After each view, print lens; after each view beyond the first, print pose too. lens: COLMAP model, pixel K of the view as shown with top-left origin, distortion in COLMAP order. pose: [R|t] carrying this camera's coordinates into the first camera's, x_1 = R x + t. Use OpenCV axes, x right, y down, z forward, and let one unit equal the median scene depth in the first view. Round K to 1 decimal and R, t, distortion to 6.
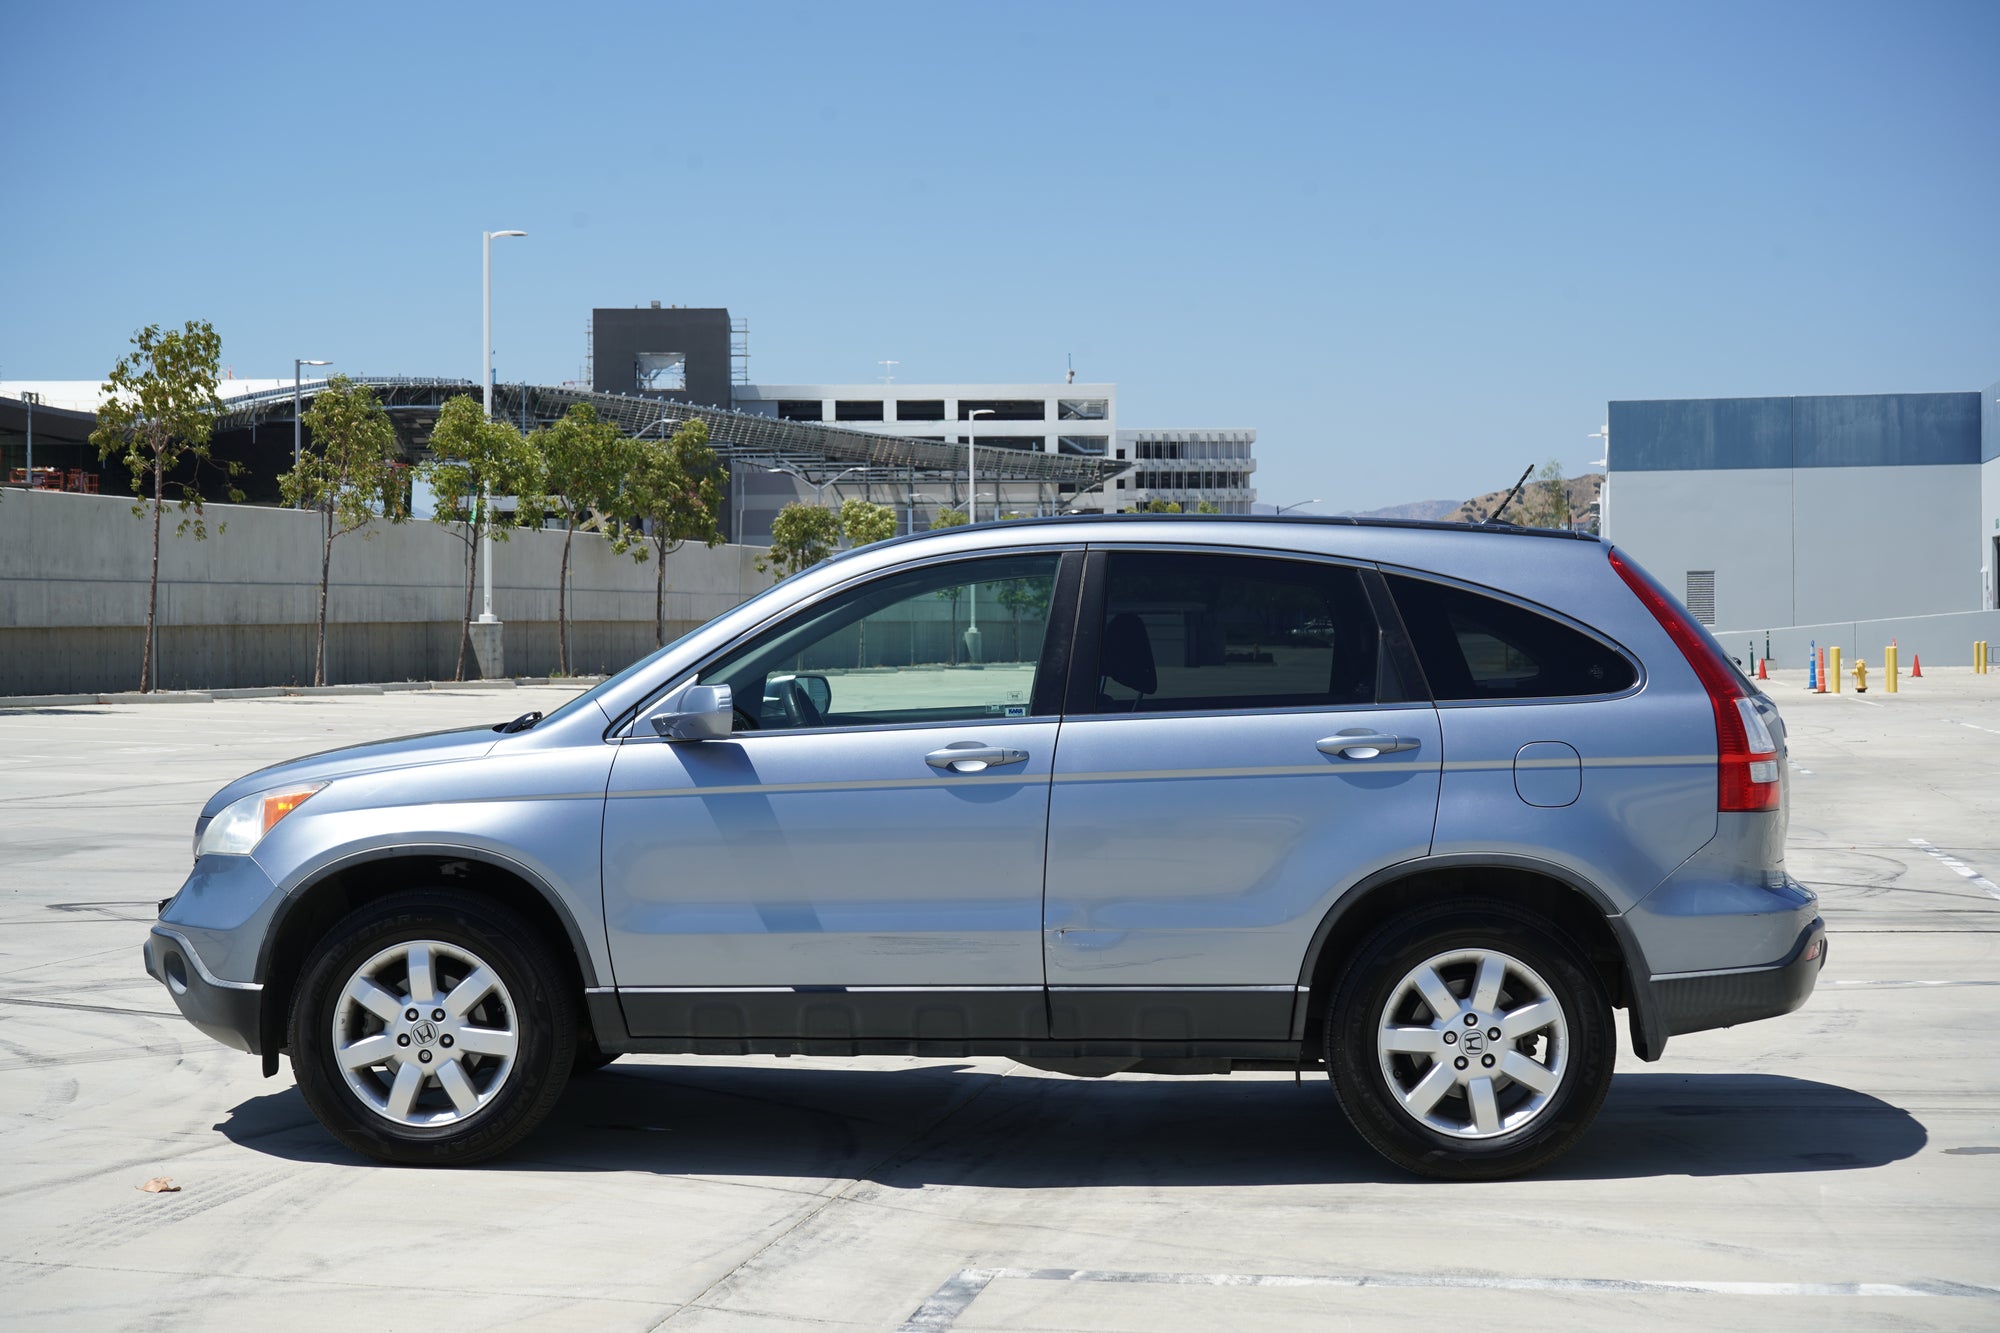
lens RADIAL K [[2974.5, 0, 980.6], [0, 2974.5, 663.1], [0, 0, 1]] dist [-0.014515, 0.056272]
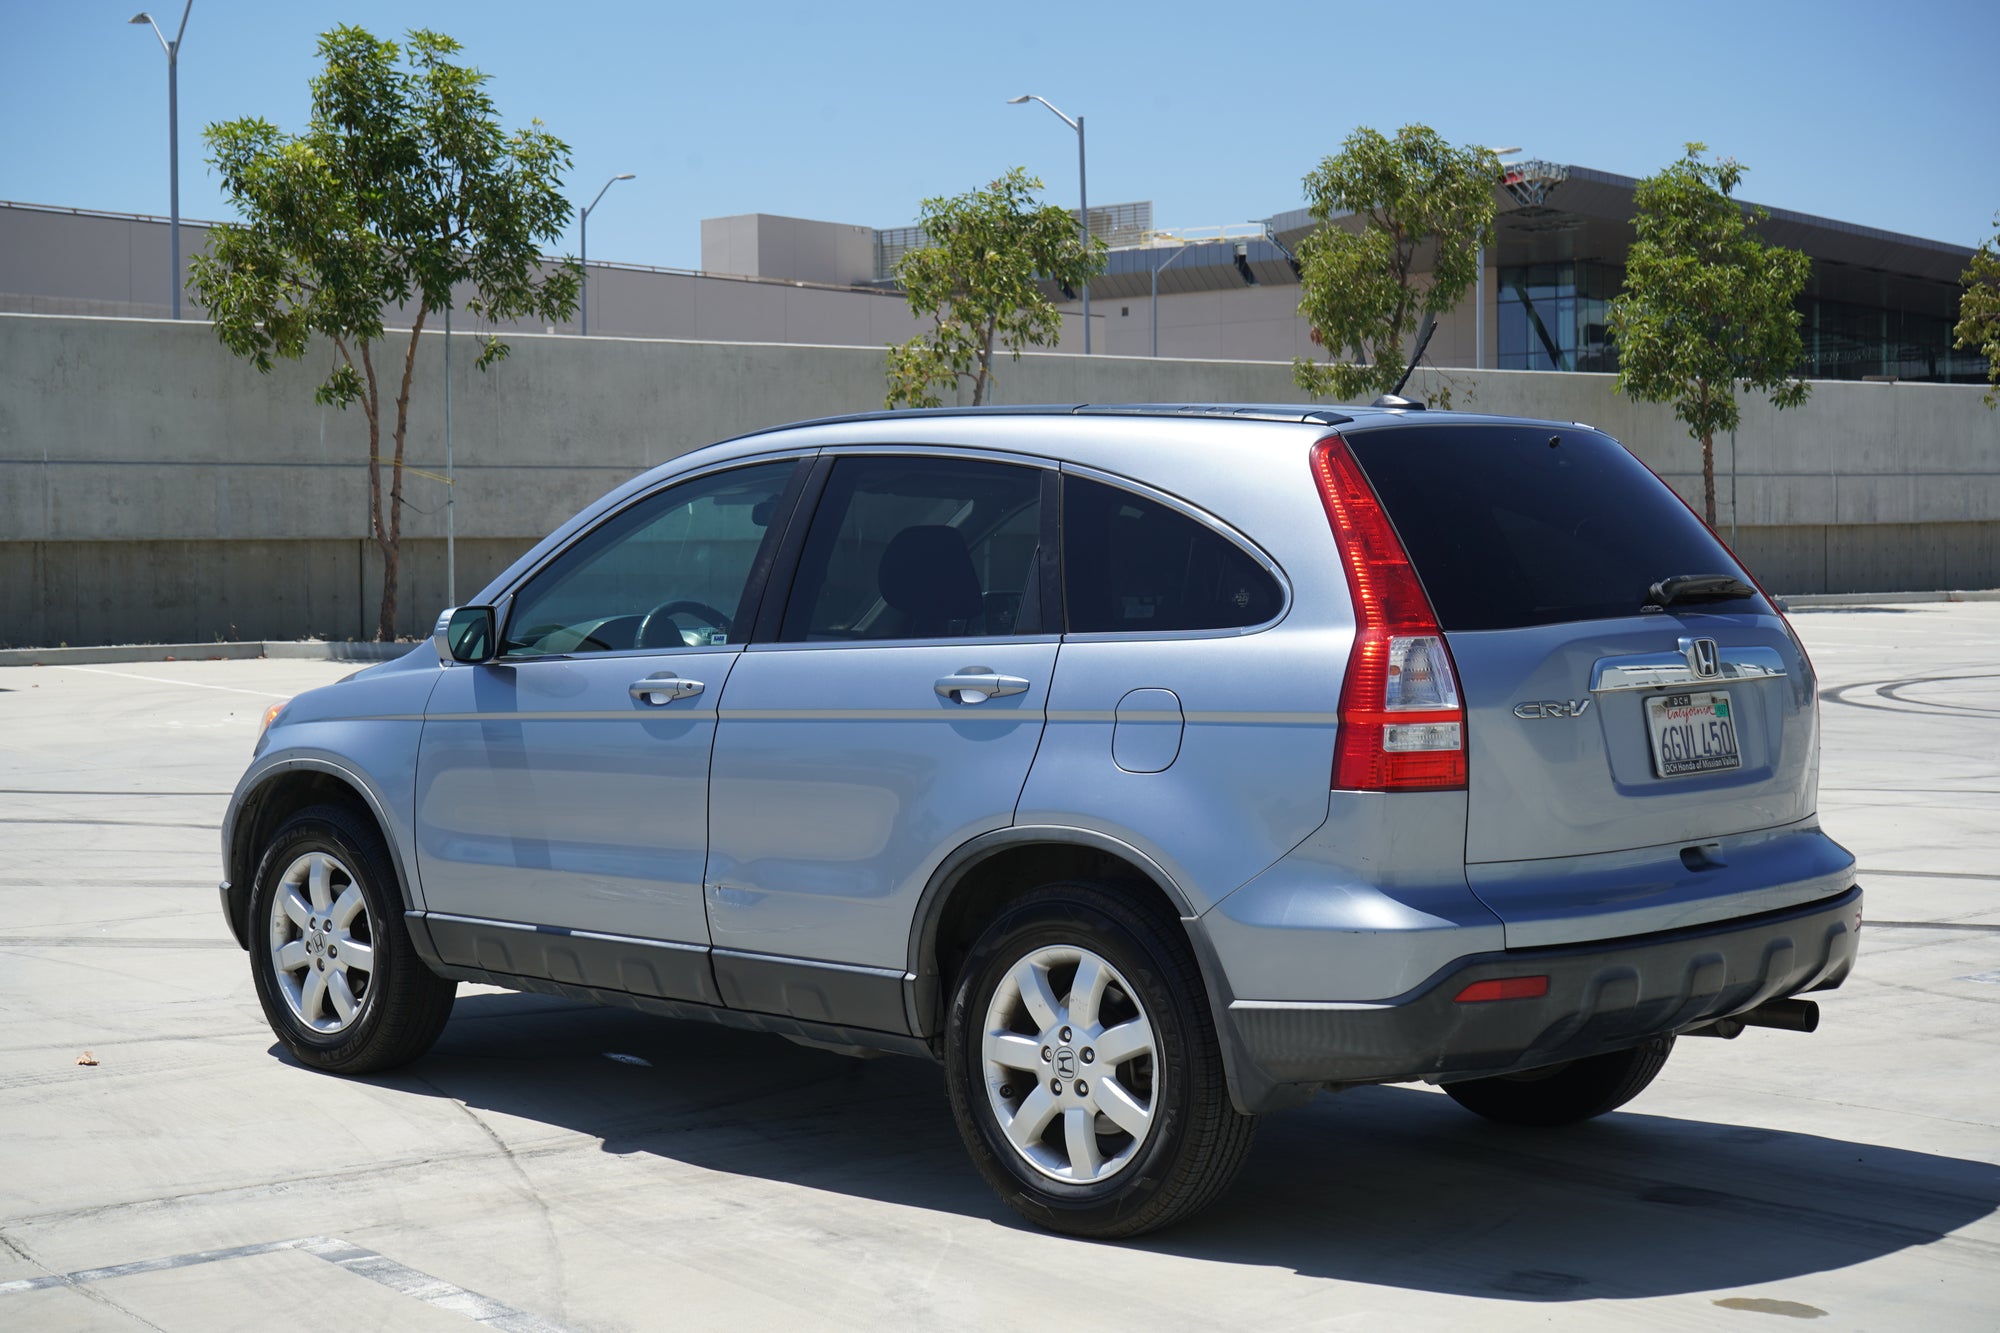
lens RADIAL K [[2974.5, 0, 980.6], [0, 2974.5, 663.1], [0, 0, 1]] dist [-0.014515, 0.056272]
pose [[0.734794, 0.019504, -0.678009, 0.680568], [0.005208, 0.999395, 0.034393, -0.006789], [0.678270, -0.028803, 0.734248, 0.399832]]
